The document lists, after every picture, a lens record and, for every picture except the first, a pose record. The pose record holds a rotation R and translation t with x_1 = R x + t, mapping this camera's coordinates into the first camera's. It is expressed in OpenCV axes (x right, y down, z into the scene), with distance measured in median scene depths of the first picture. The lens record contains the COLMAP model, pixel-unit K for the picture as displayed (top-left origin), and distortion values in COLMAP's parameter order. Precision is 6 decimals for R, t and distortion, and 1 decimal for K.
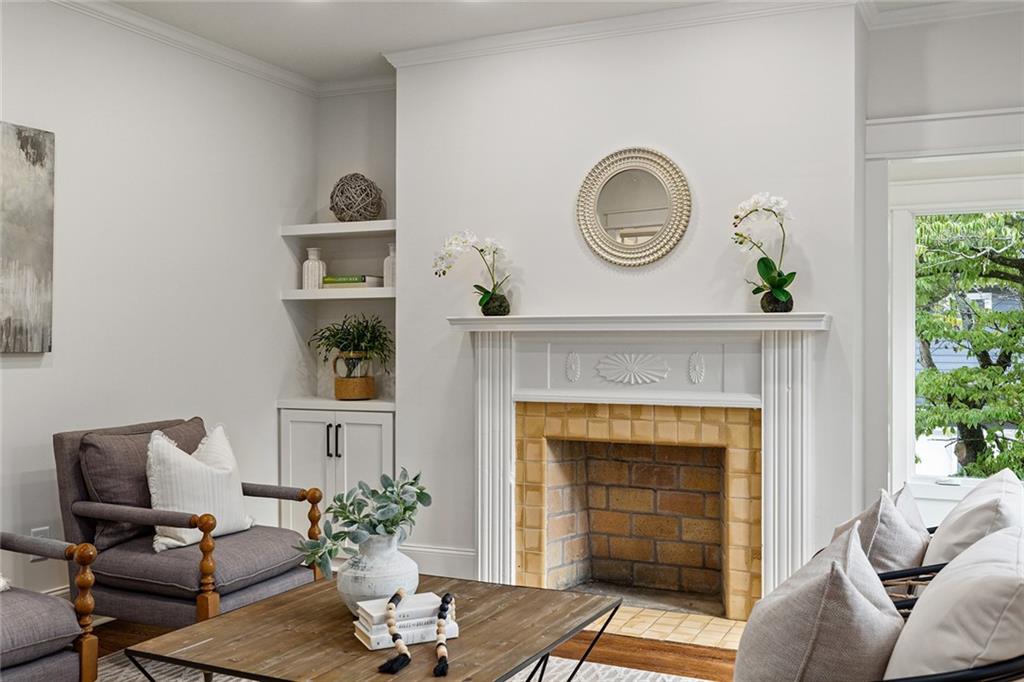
lens RADIAL K [[969.0, 0, 506.7], [0, 969.0, 339.1], [0, 0, 1]] dist [0.005100, 0.000000]
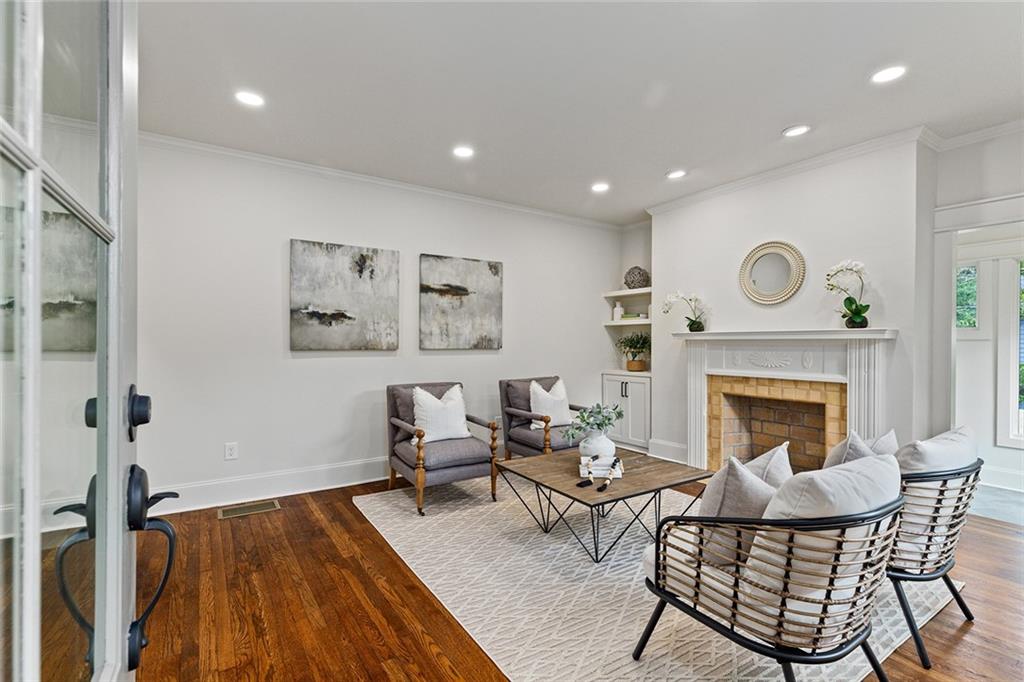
lens RADIAL K [[455.0, 0, 516.3], [0, 455.0, 346.2], [0, 0, 1]] dist [0.003786, 0.000307]
pose [[0.862972, 0.004163, -0.505234, 0.161053], [0.000374, 0.999961, 0.008879, -0.002921], [0.505251, -0.007851, 0.862936, -0.013140]]
